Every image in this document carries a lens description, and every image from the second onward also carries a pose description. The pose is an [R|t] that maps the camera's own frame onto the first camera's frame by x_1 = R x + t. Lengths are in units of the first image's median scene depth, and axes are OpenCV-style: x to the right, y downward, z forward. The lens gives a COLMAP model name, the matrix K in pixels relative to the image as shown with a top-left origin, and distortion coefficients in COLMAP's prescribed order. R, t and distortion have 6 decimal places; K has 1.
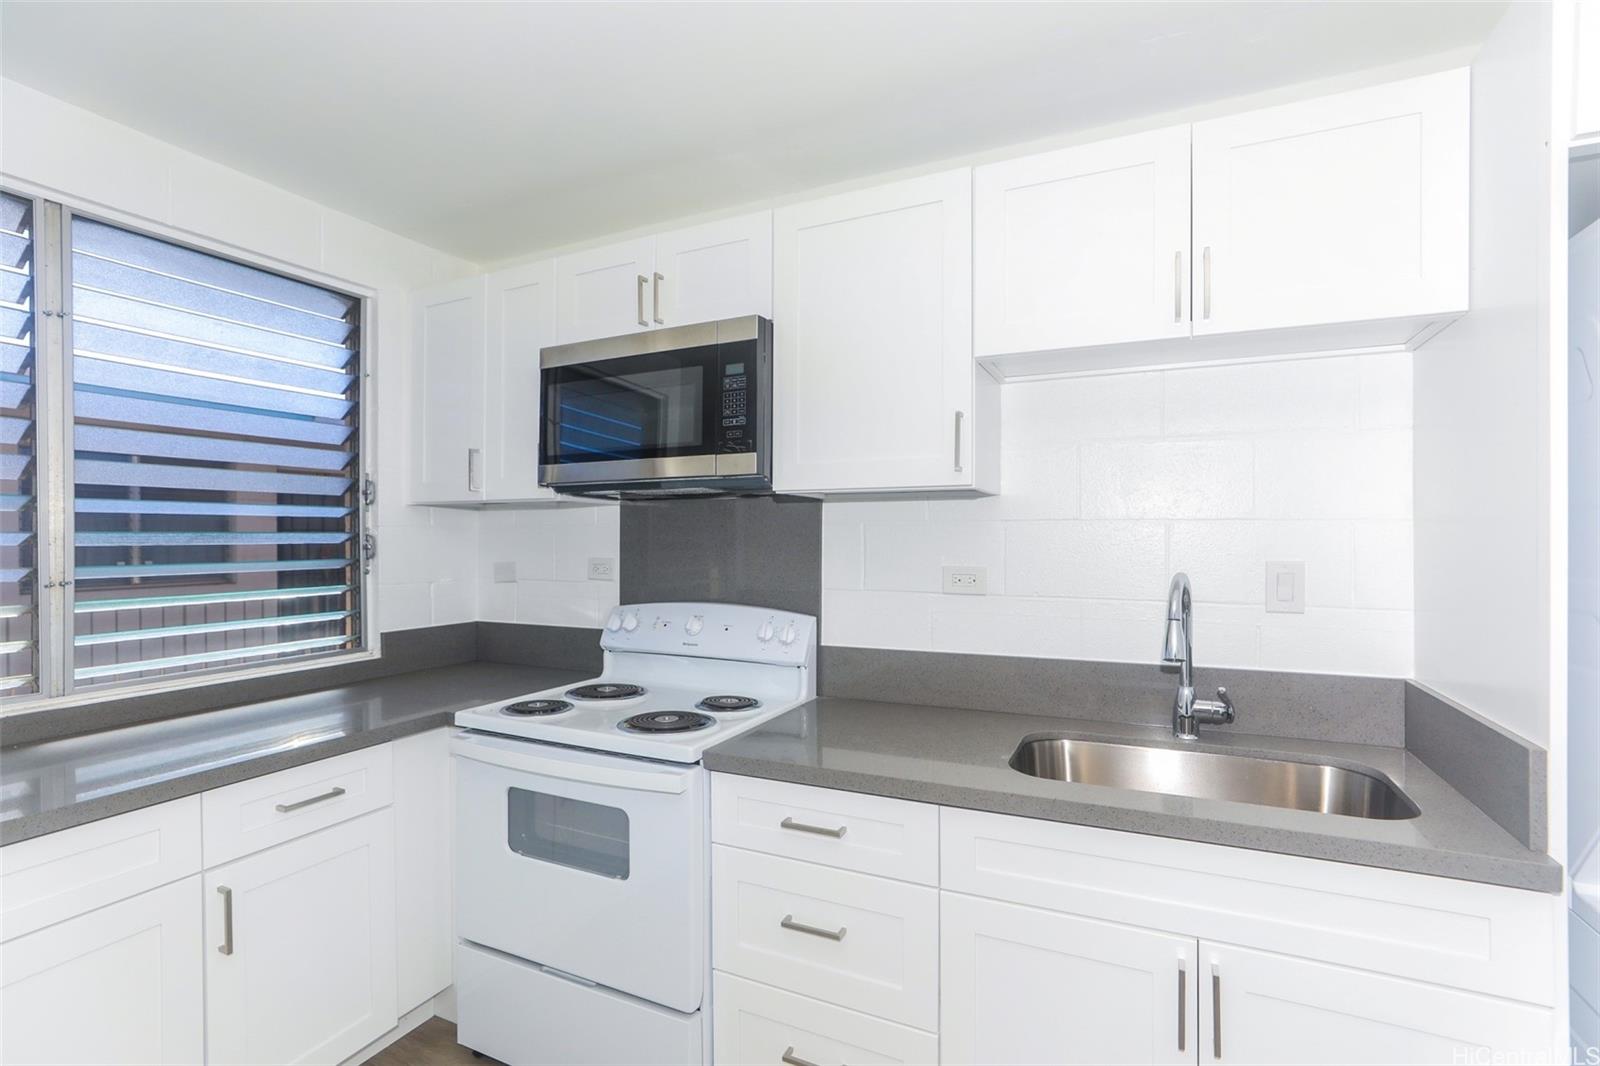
lens RADIAL K [[729.7, 0, 808.8], [0, 729.7, 542.4], [0, 0, 1]] dist [-0.027223, 0.011654]
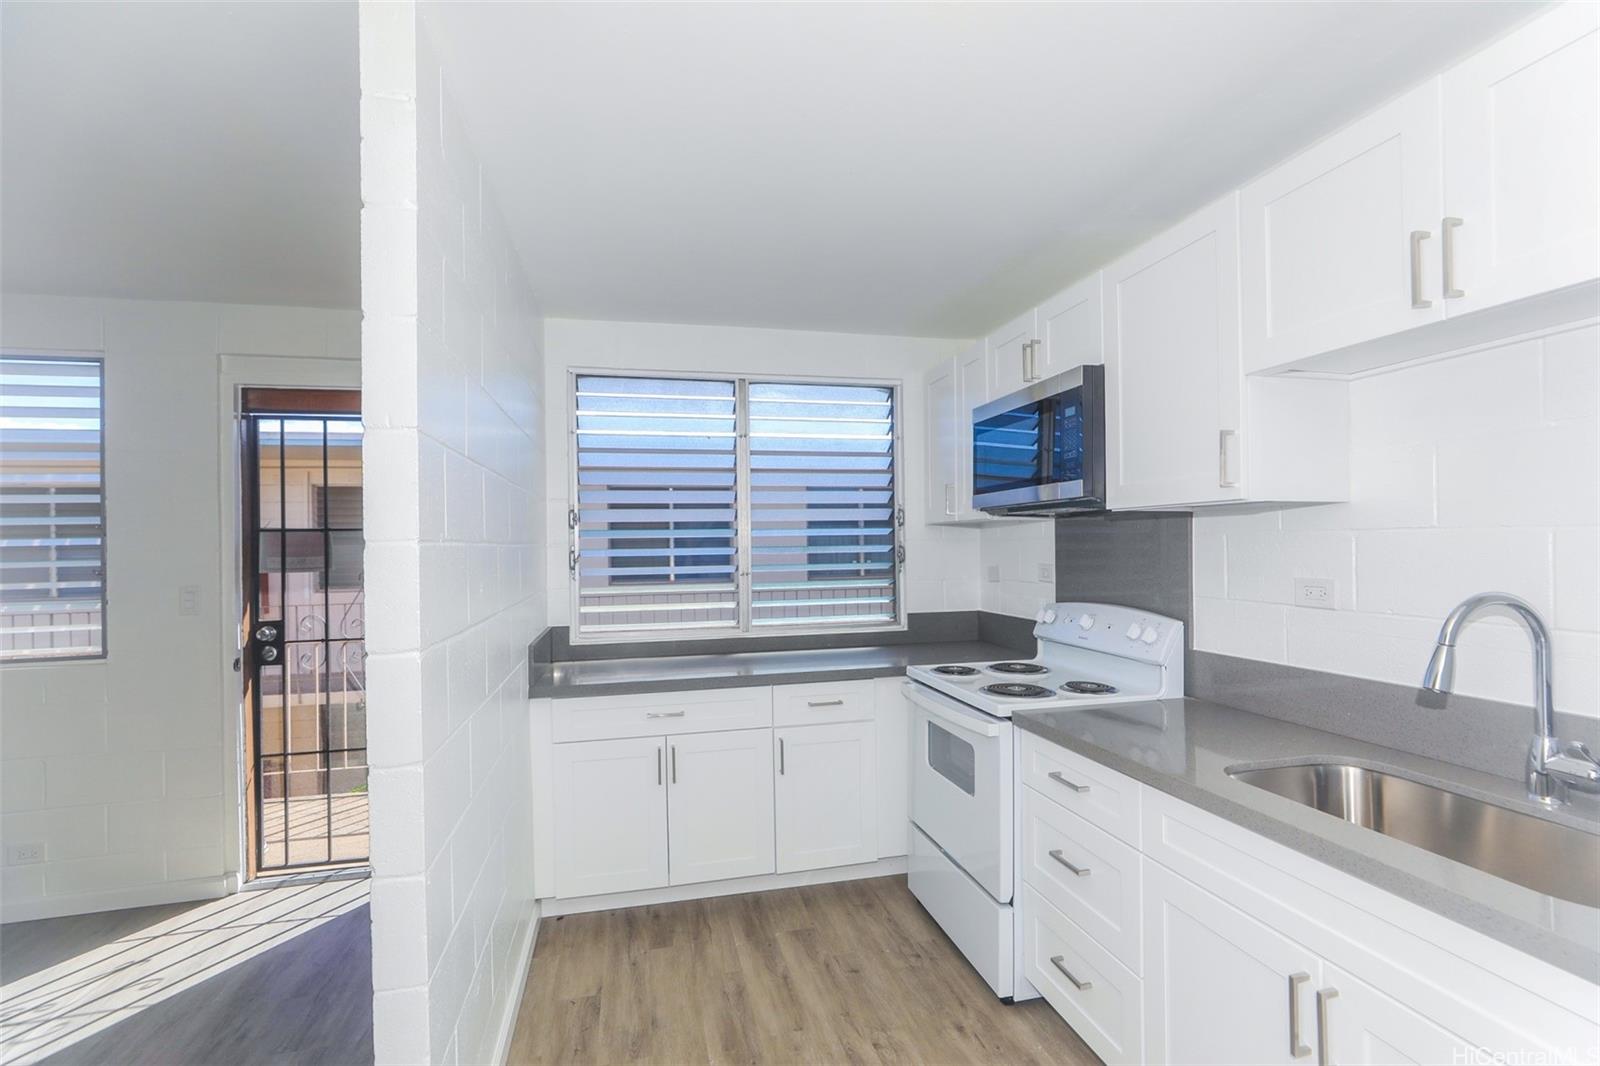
lens RADIAL K [[745.5, 0, 800.0], [0, 745.5, 533.0], [0, 0, 1]] dist [-0.025316, 0.014045]
pose [[0.620909, -0.020003, -0.783628, 0.530266], [0.012274, 0.999800, -0.015796, -0.017901], [0.783787, 0.000190, 0.621030, -0.118884]]
